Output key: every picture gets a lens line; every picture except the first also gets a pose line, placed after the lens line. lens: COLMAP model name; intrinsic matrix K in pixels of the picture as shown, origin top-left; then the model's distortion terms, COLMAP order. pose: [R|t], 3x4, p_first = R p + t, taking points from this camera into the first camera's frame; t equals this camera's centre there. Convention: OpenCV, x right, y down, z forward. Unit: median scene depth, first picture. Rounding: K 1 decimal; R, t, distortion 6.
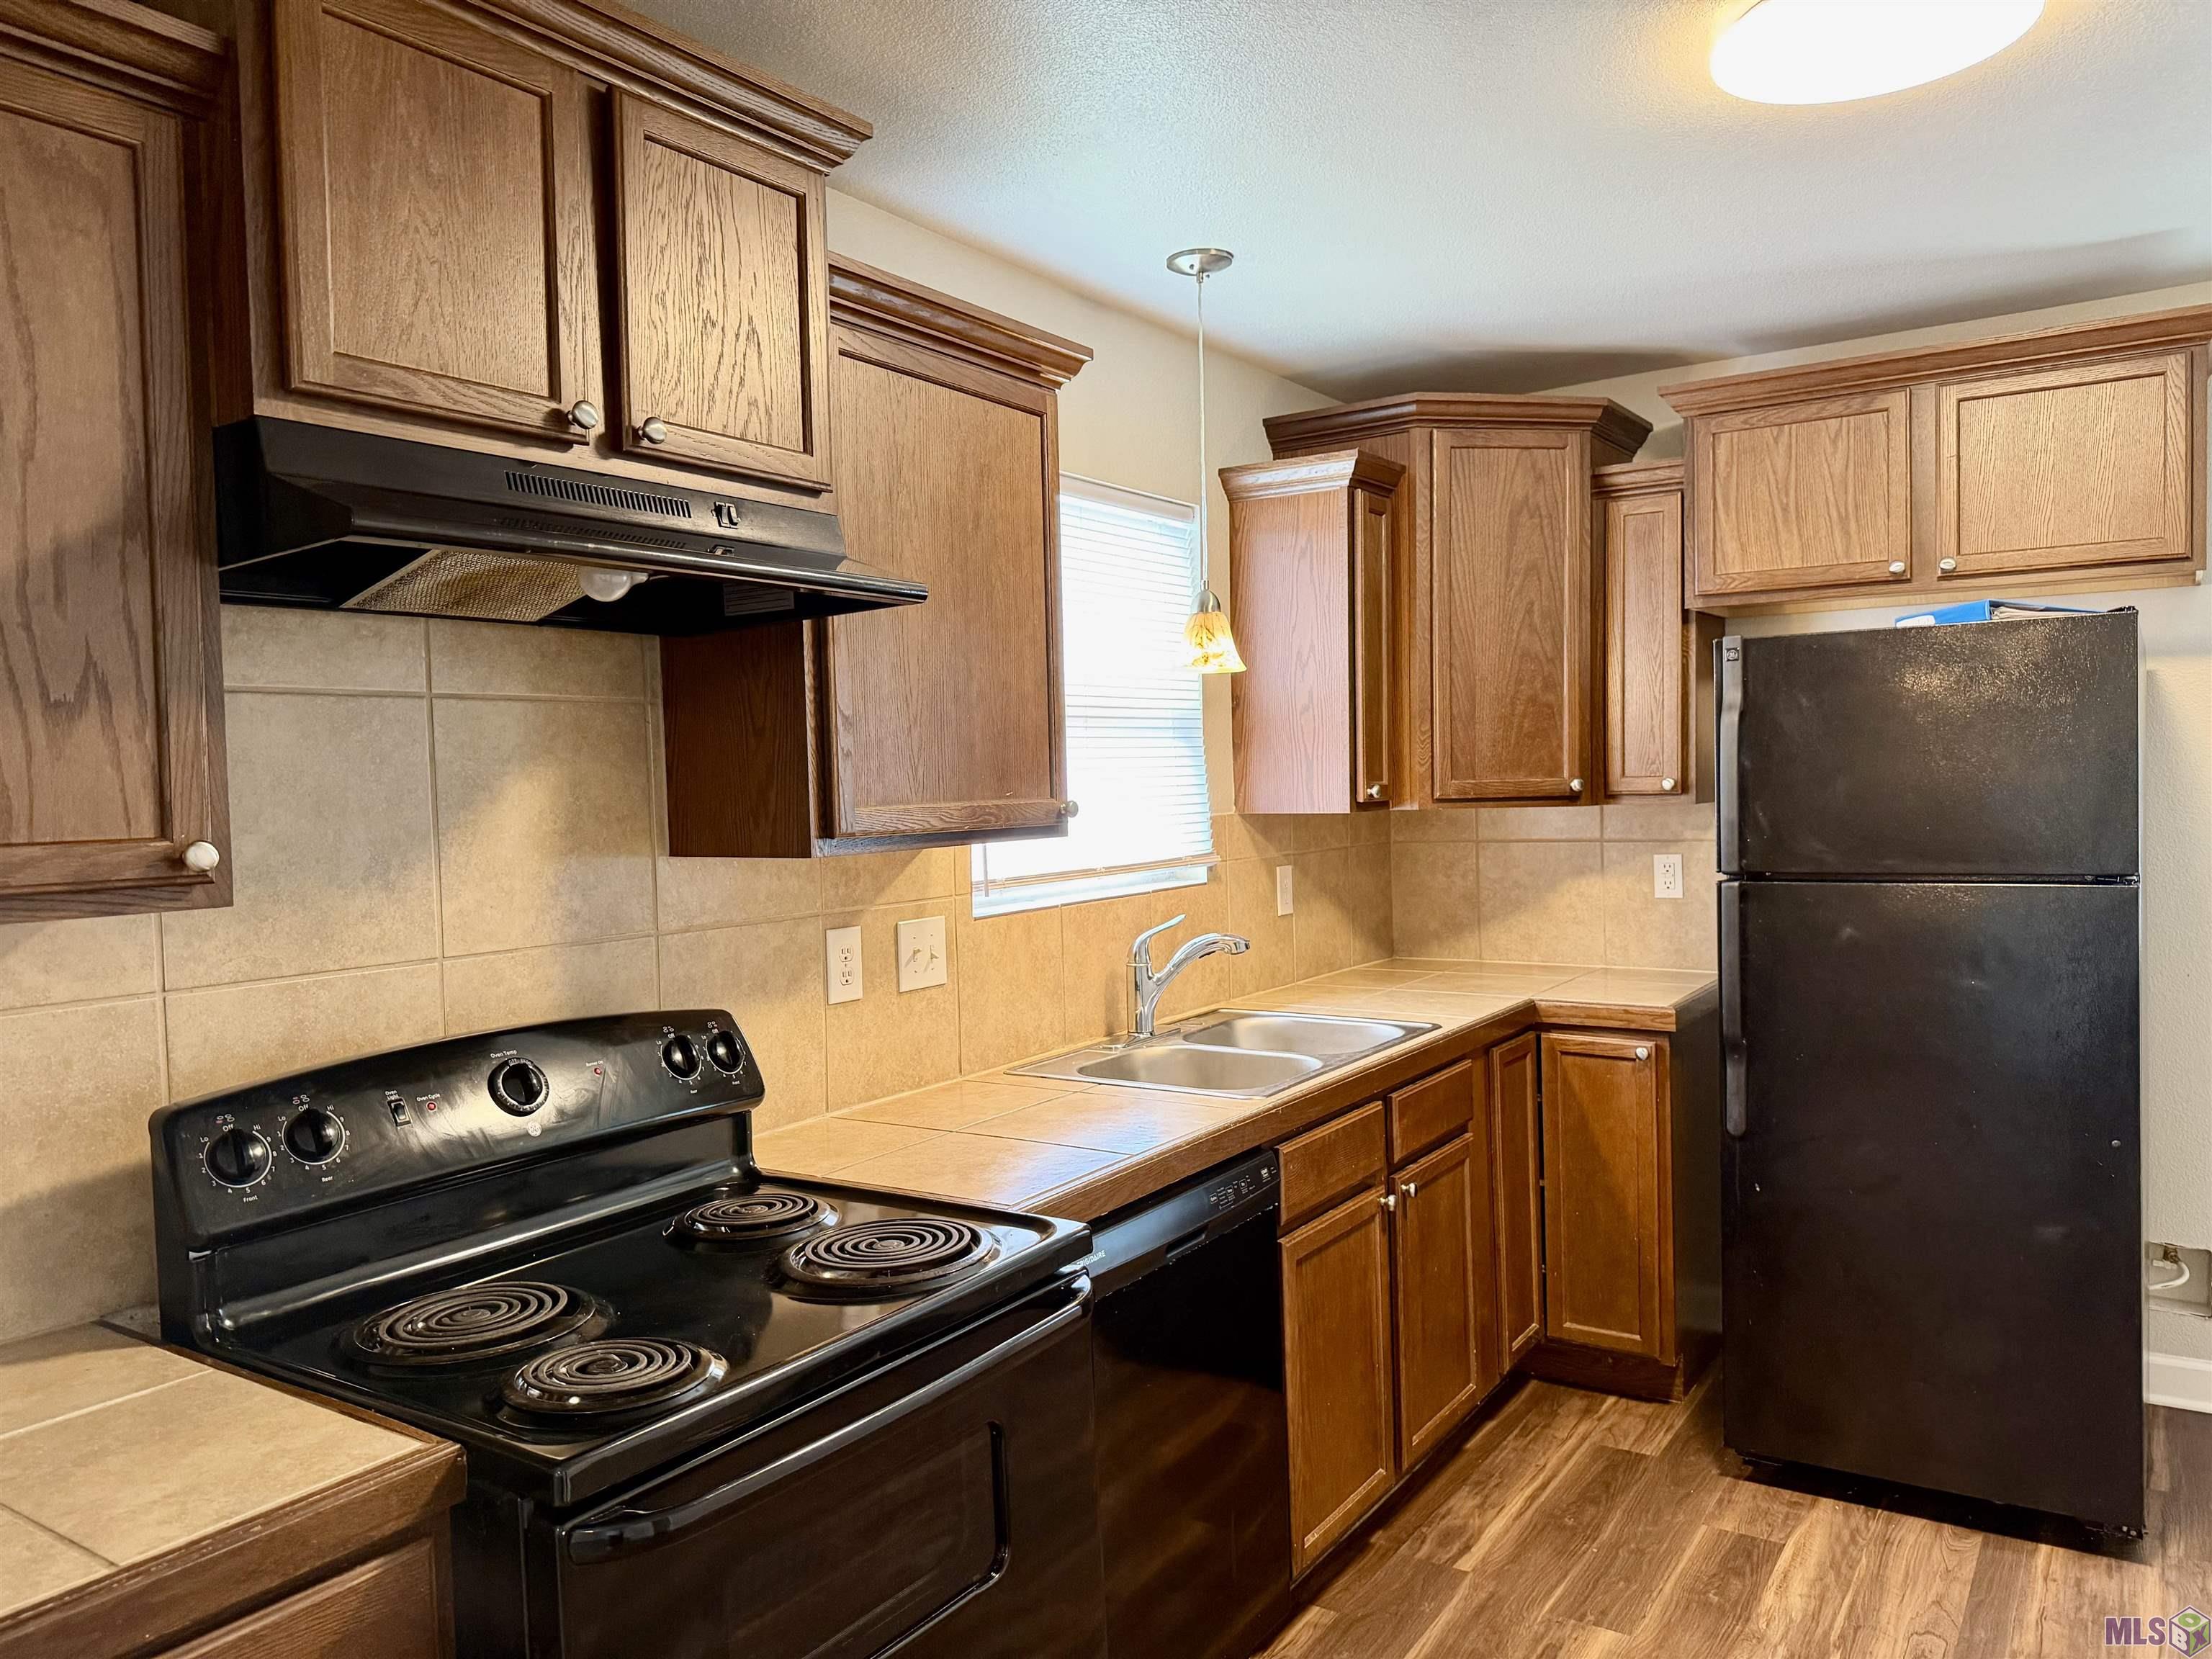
lens RADIAL K [[1566.5, 0, 1103.4], [0, 1566.5, 825.0], [0, 0, 1]] dist [0.043448, -0.044465]
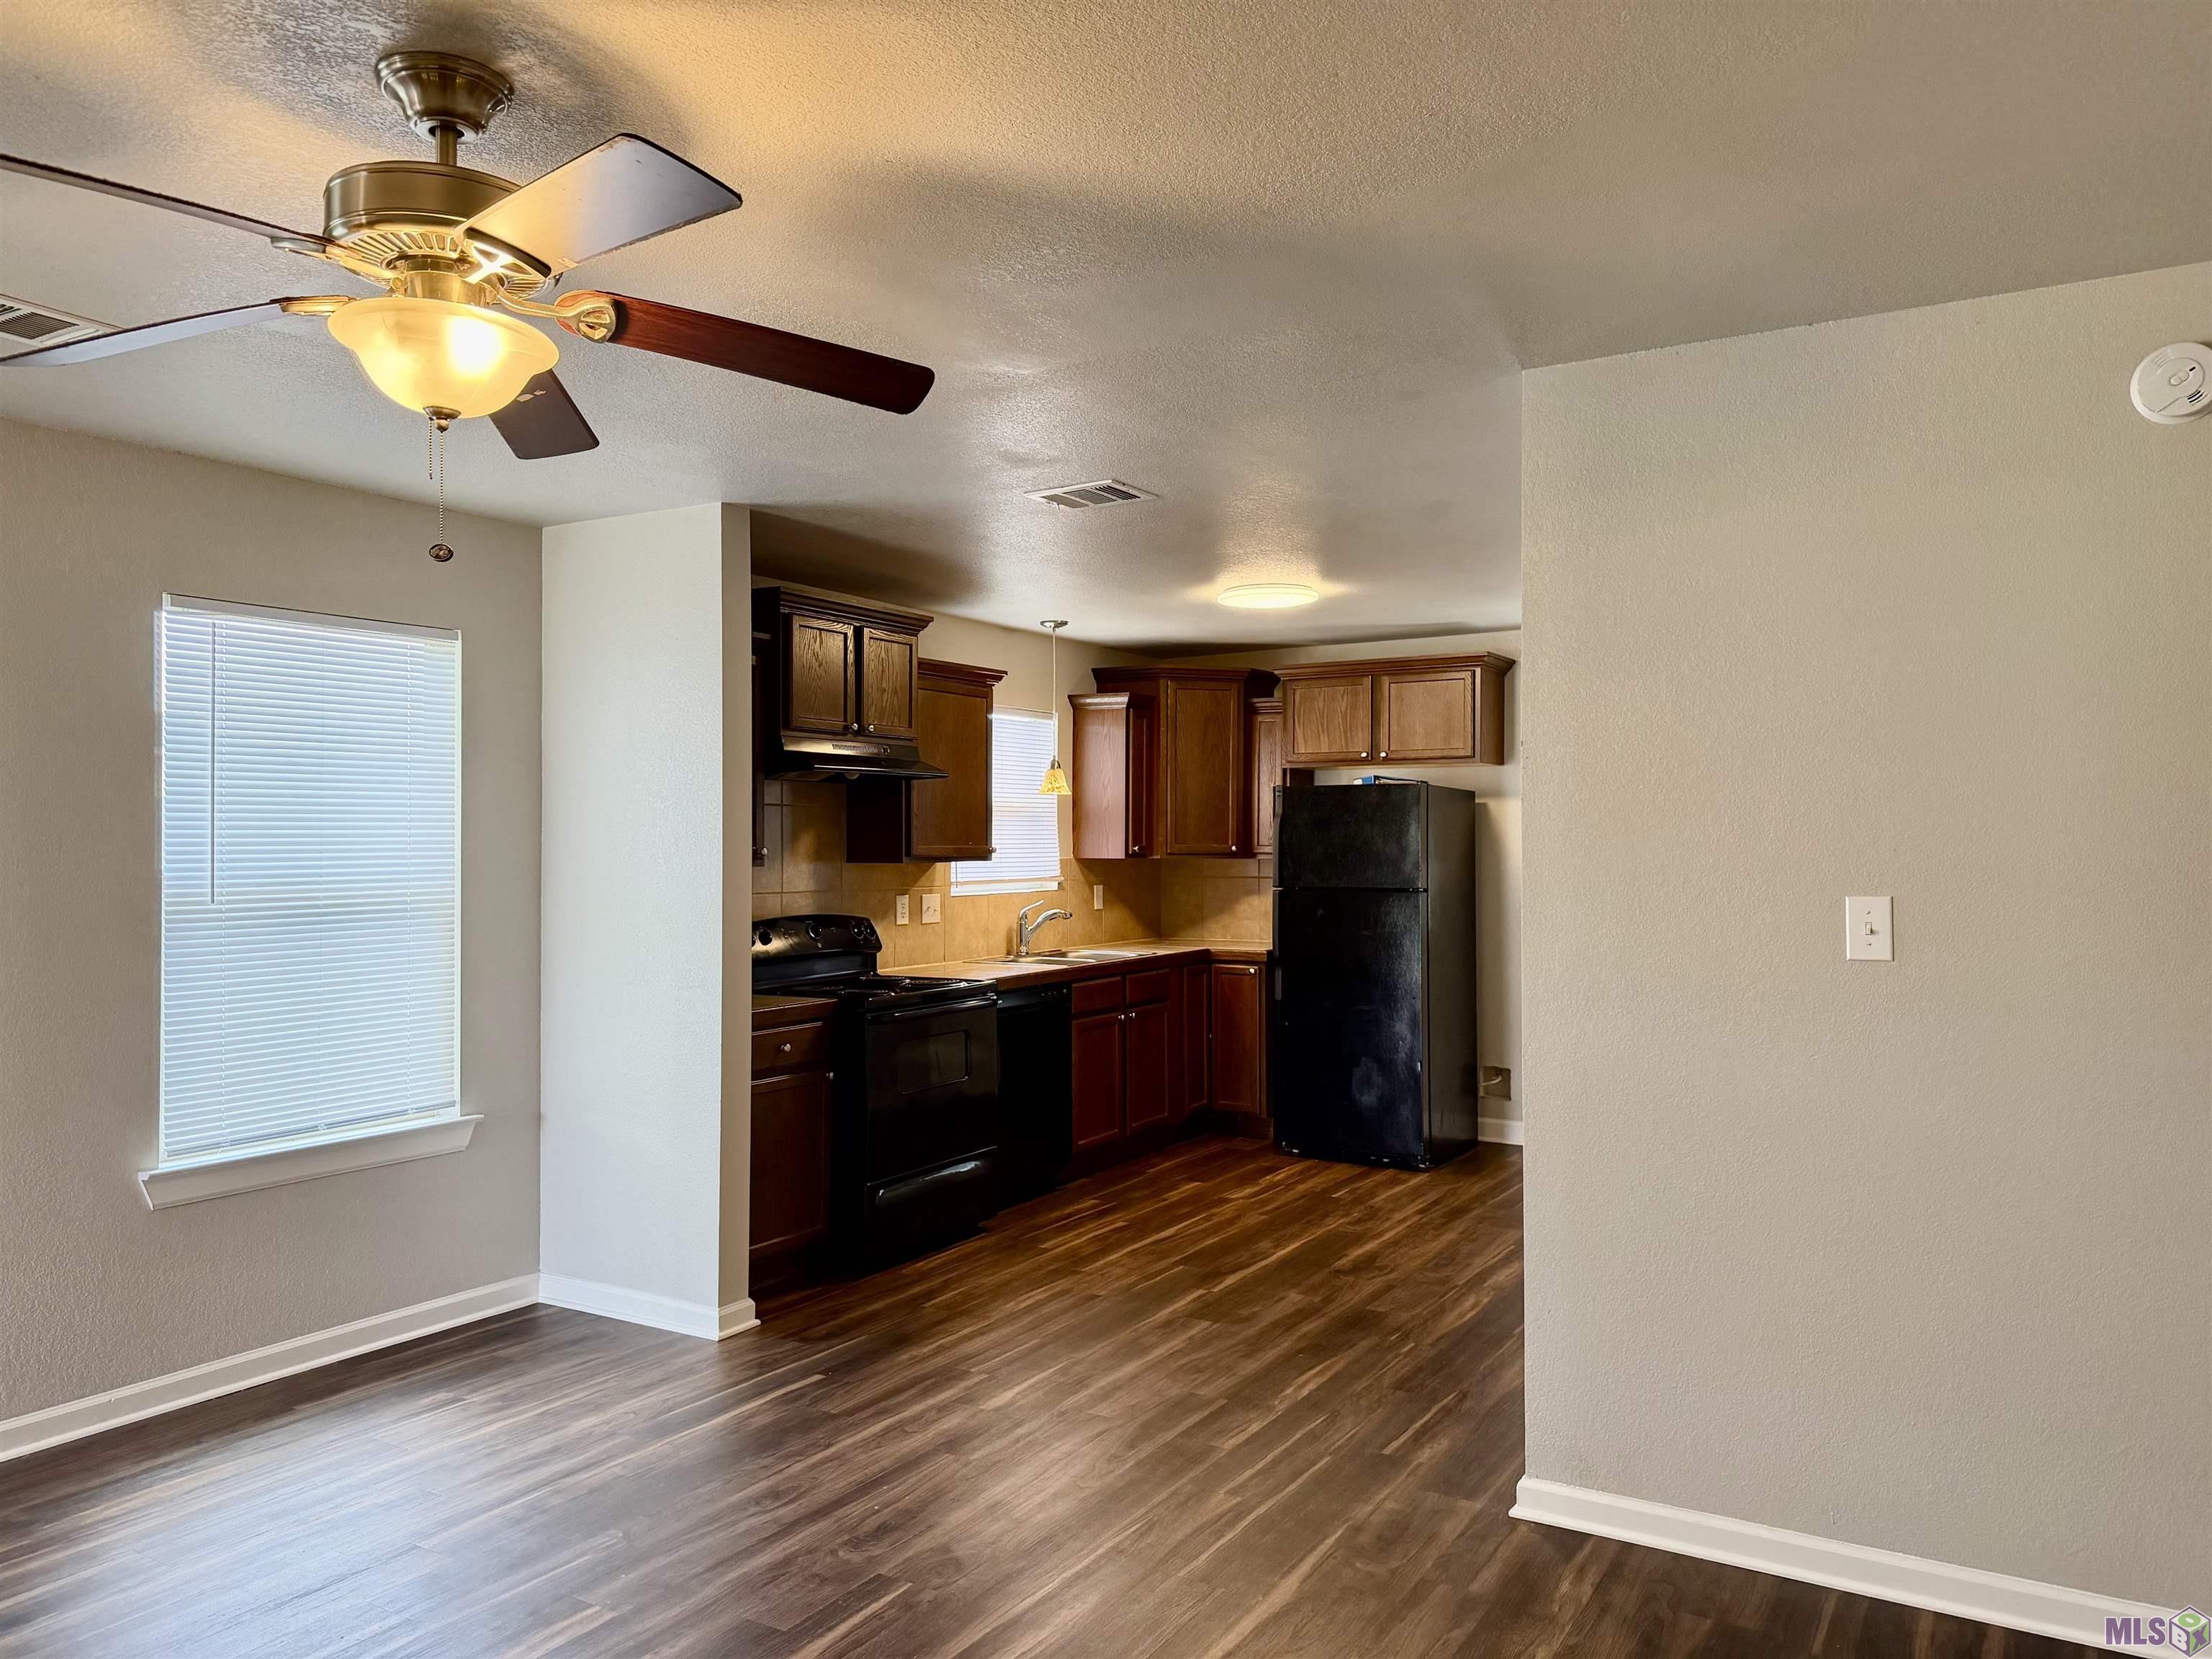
lens RADIAL K [[1566.5, 0, 1095.4], [0, 1566.5, 820.7], [0, 0, 1]] dist [0.043448, -0.044465]
pose [[0.998740, 0.024815, 0.043613, 0.032049], [-0.022709, 0.998583, -0.048123, 0.060591], [-0.044745, 0.047072, 0.997889, -1.549485]]
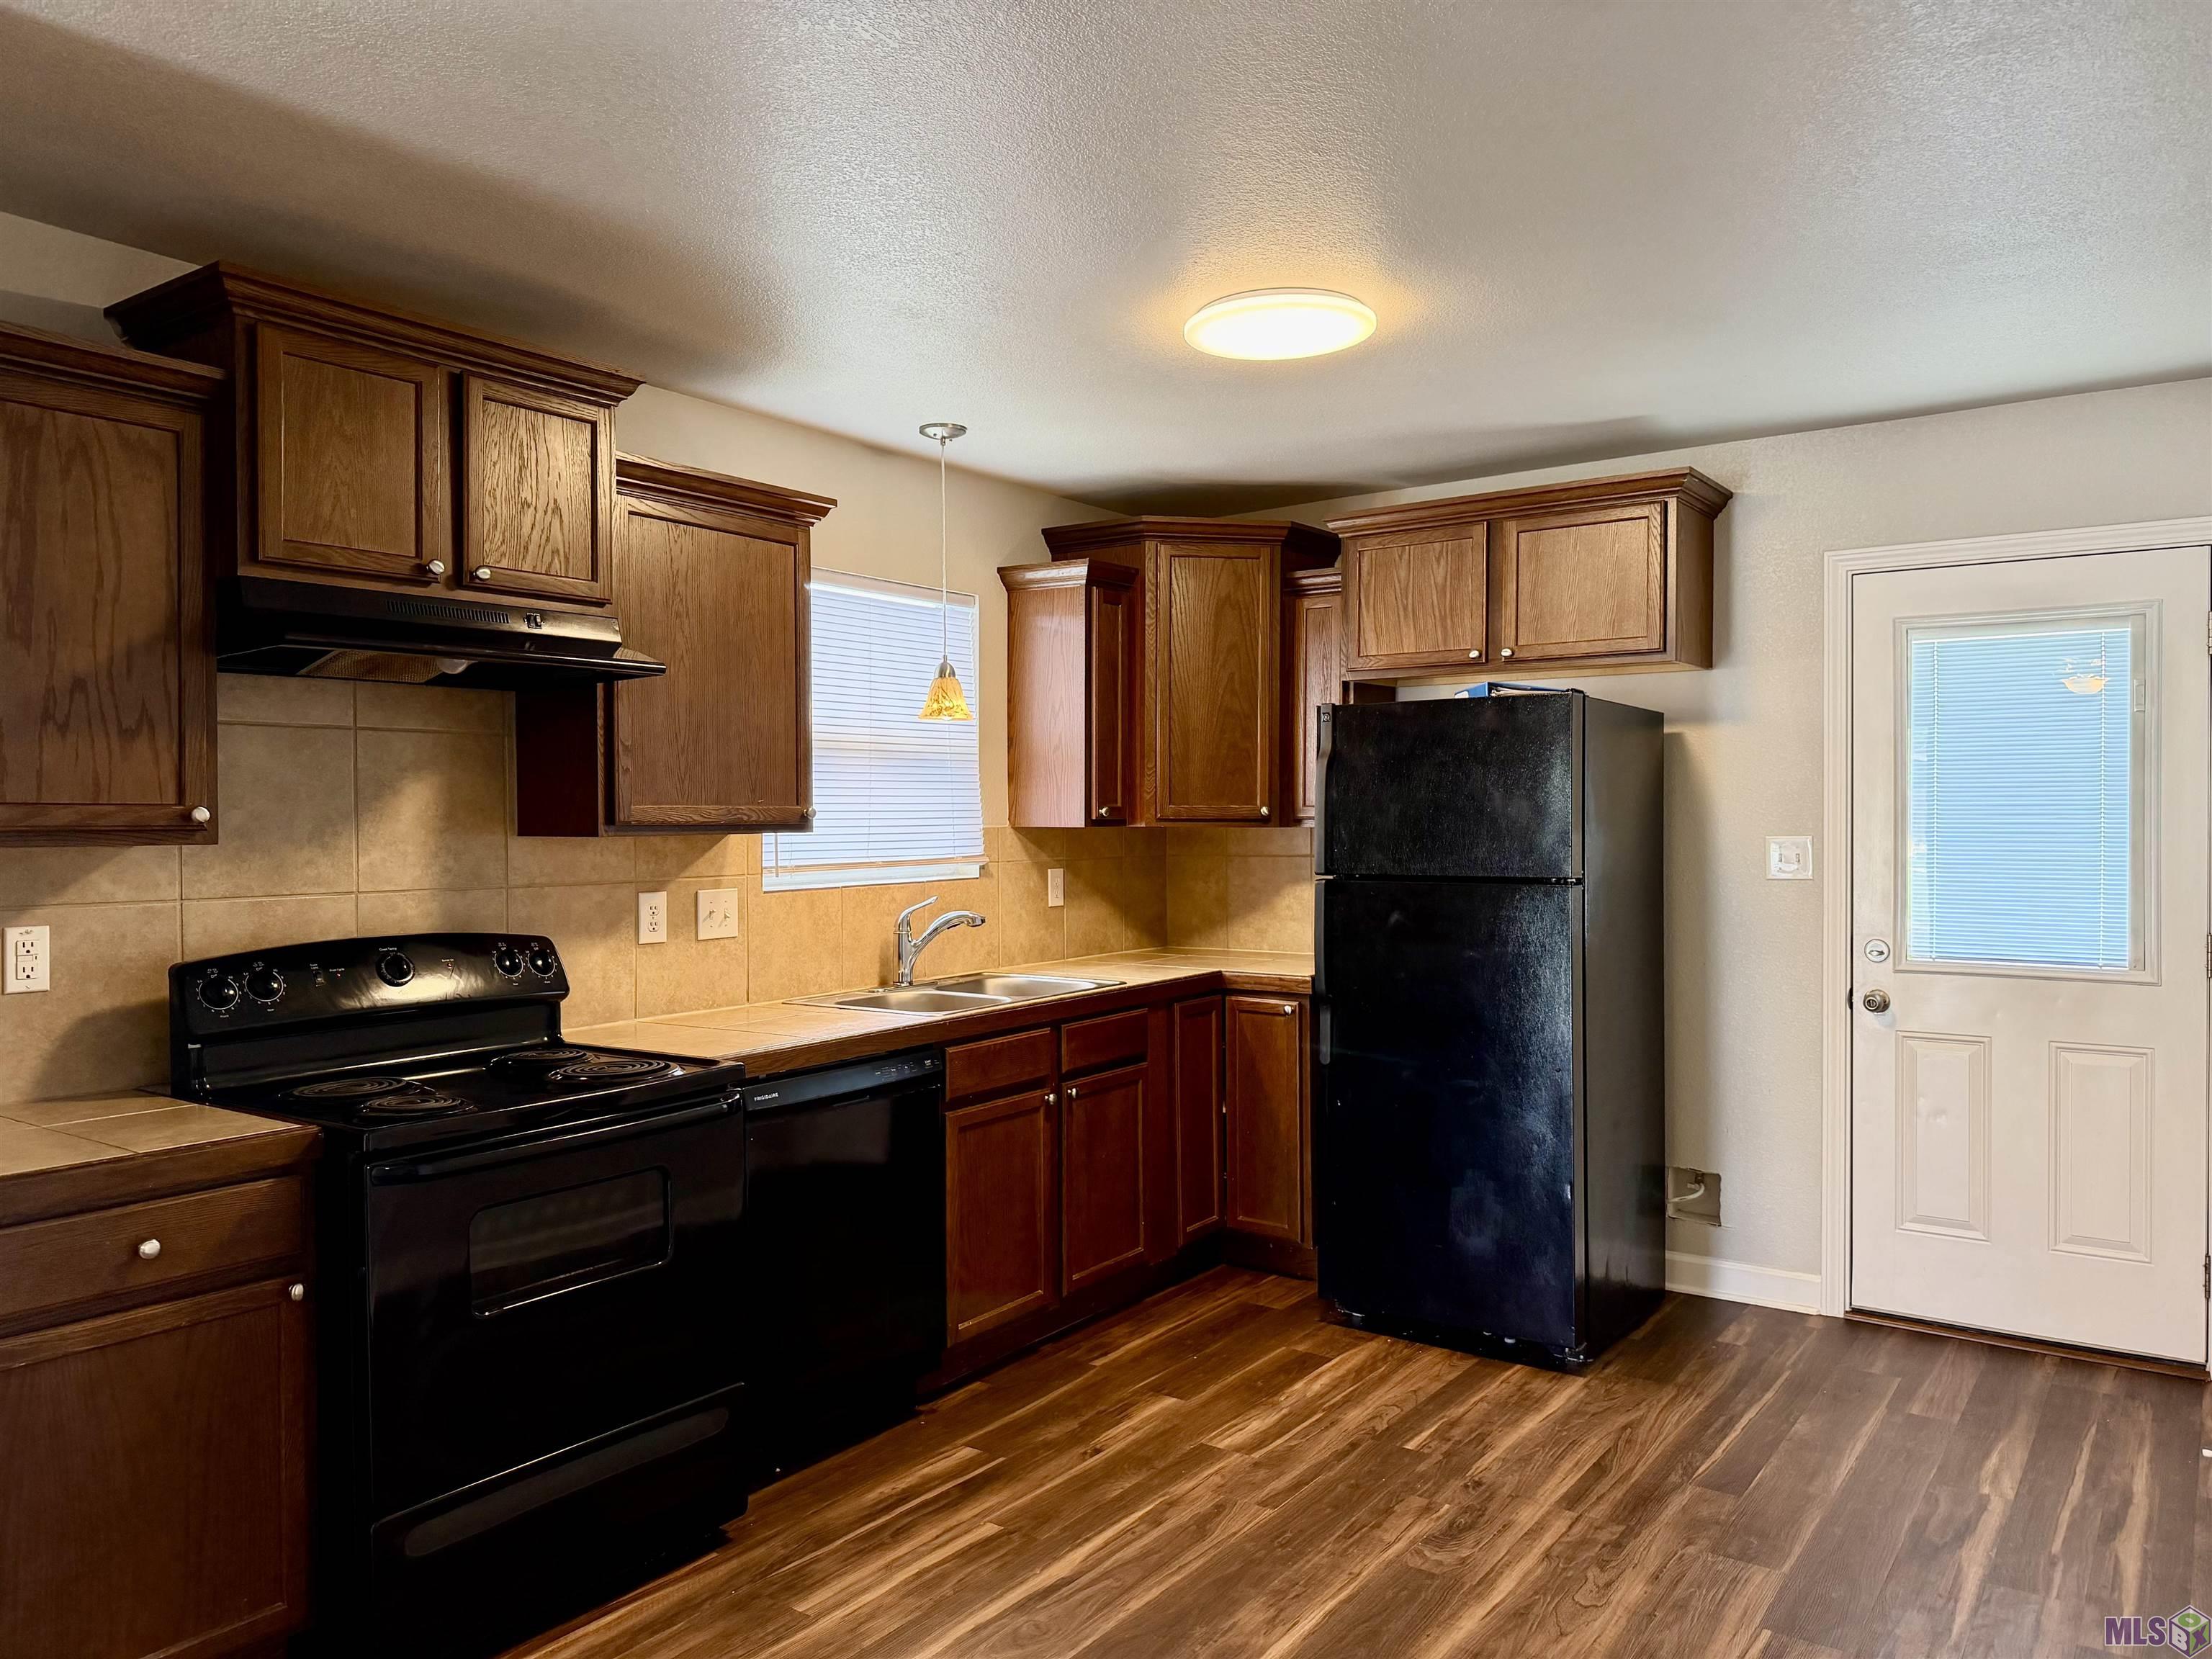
lens RADIAL K [[1566.5, 0, 1115.0], [0, 1566.5, 818.5], [0, 0, 1]] dist [0.043448, -0.044465]
pose [[0.999343, 0.021845, -0.028916, 0.303559], [-0.022636, 0.999370, -0.027333, 0.028102], [0.028301, 0.027970, 0.999208, -0.447770]]
